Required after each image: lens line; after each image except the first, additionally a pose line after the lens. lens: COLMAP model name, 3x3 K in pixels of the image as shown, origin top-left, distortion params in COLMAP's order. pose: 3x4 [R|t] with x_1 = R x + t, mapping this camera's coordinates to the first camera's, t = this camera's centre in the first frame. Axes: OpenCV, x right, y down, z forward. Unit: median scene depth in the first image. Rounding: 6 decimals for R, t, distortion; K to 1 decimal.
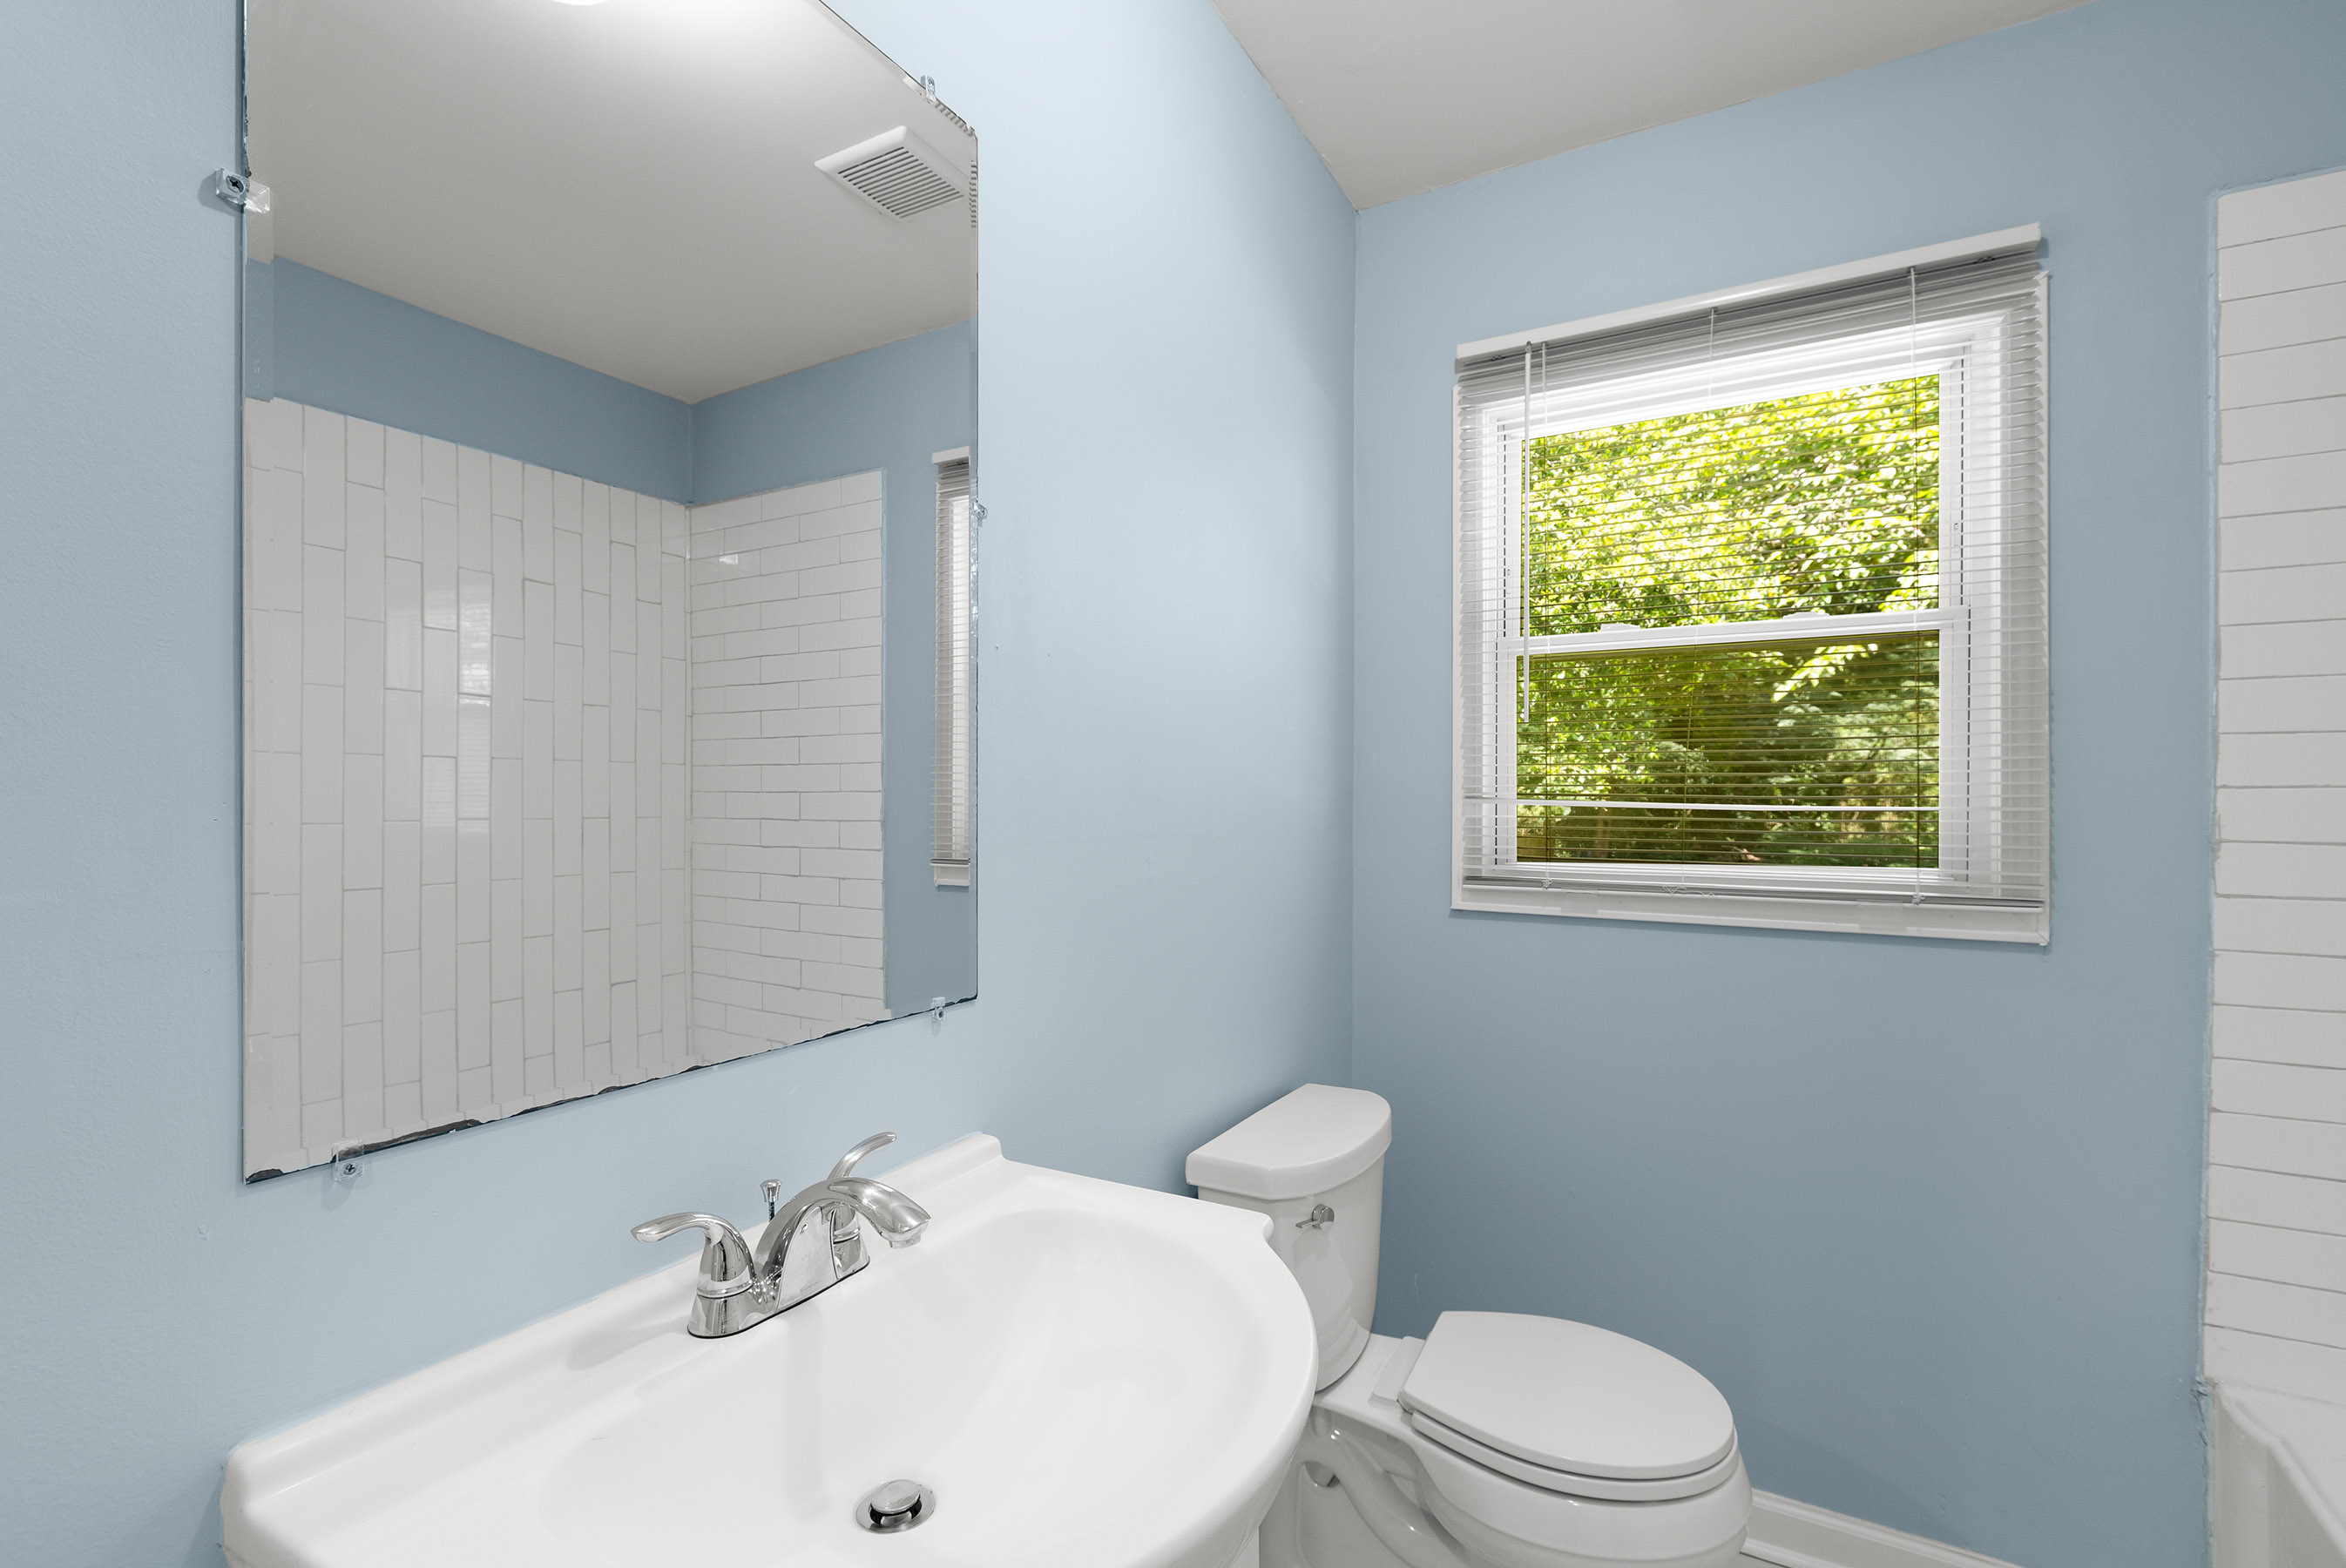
lens RADIAL K [[1037.7, 0, 1179.6], [0, 1037.7, 800.1], [0, 0, 1]] dist [-0.004527, -0.000618]
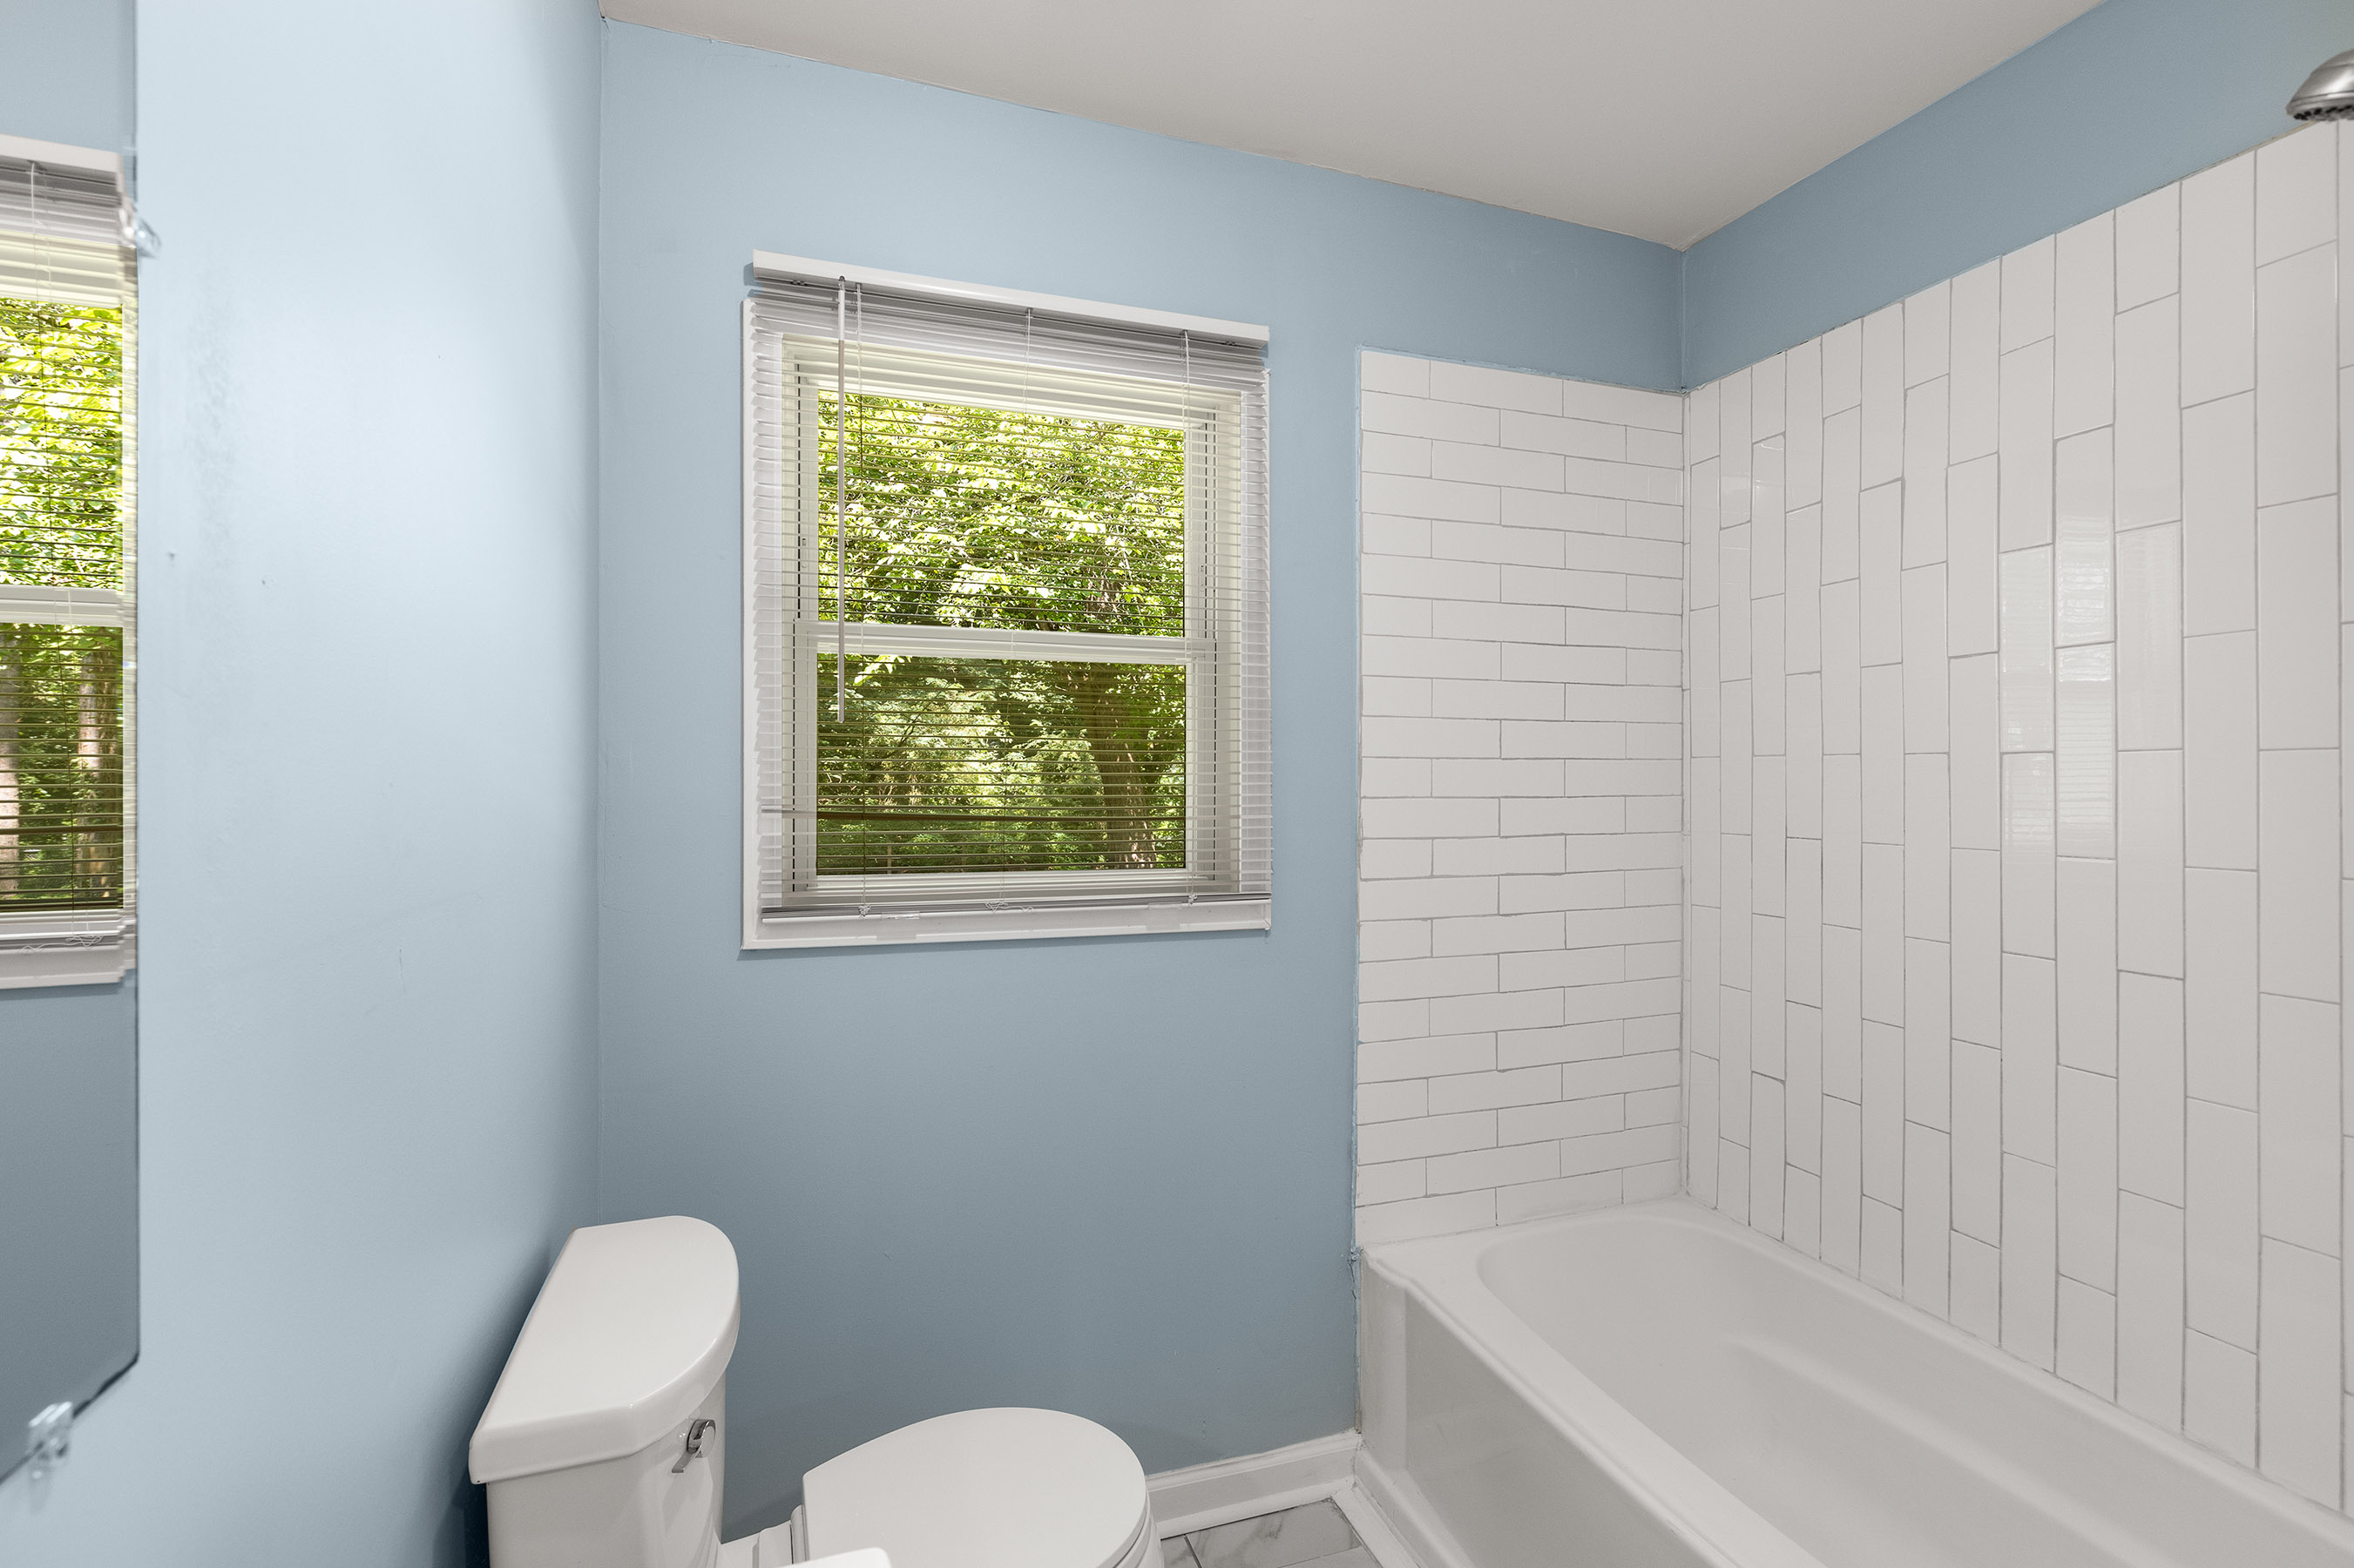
lens RADIAL K [[1064.8, 0, 1191.1], [0, 1064.8, 782.7], [0, 0, 1]] dist [-0.002185, -0.000004]
pose [[0.673213, -0.001125, 0.739448, -0.139576], [0.000396, 0.999999, 0.001161, -0.031506], [-0.739449, -0.000489, 0.673213, 0.231836]]
